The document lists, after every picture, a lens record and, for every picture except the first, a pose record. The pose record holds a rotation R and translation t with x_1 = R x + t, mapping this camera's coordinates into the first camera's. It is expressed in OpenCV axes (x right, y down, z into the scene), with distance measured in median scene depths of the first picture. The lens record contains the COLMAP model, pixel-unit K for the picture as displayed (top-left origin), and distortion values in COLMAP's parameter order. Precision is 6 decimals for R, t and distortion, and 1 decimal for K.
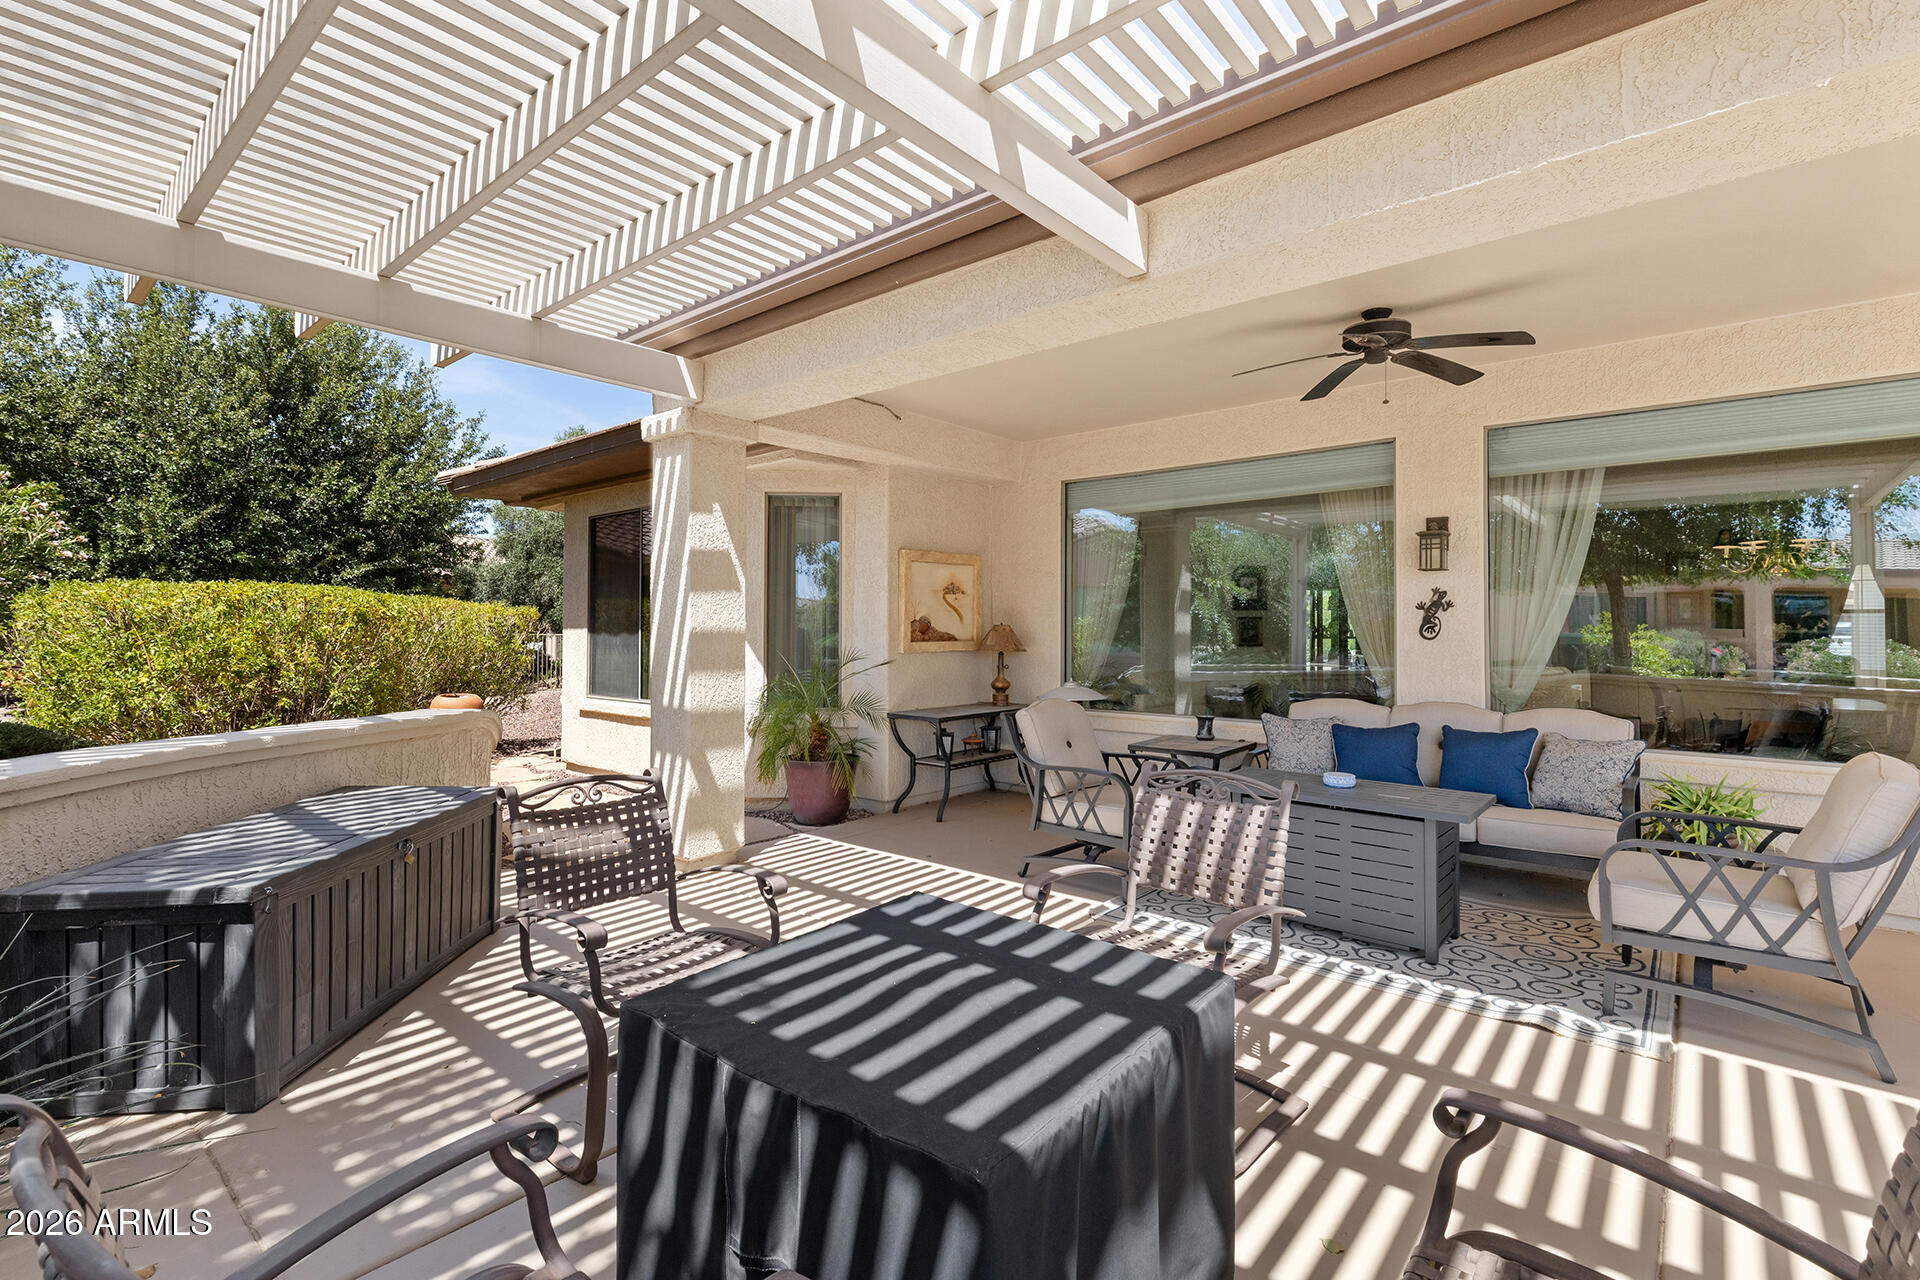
lens RADIAL K [[871.6, 0, 955.2], [0, 871.6, 630.1], [0, 0, 1]] dist [0.003971, -0.001281]
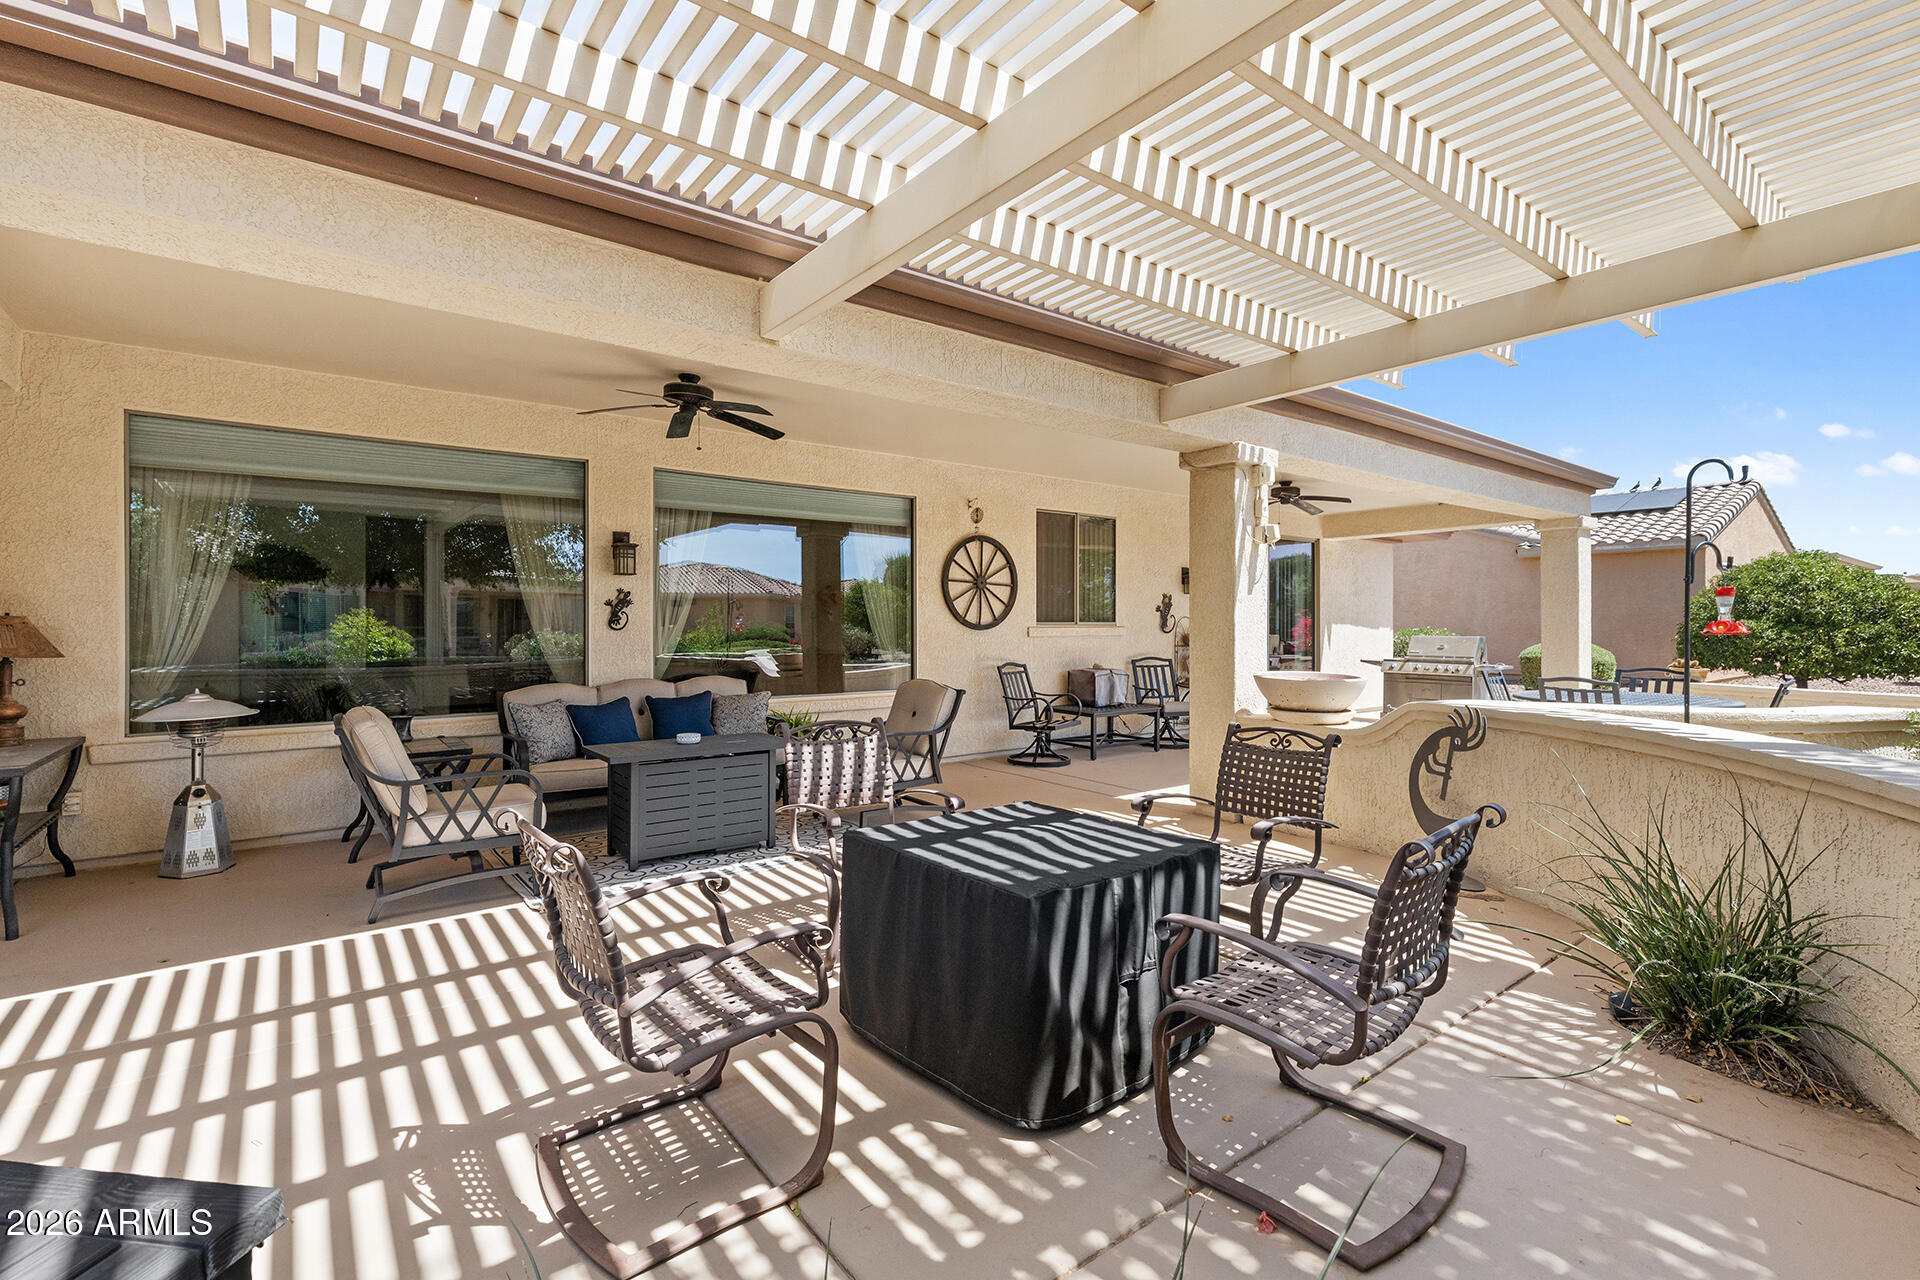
lens RADIAL K [[871.6, 0, 954.6], [0, 871.6, 646.4], [0, 0, 1]] dist [0.003971, -0.001281]
pose [[0.199684, -0.027260, 0.979481, -0.607211], [0.004895, 0.999628, 0.026822, 0.003604], [-0.979848, -0.000561, 0.199743, 0.298866]]
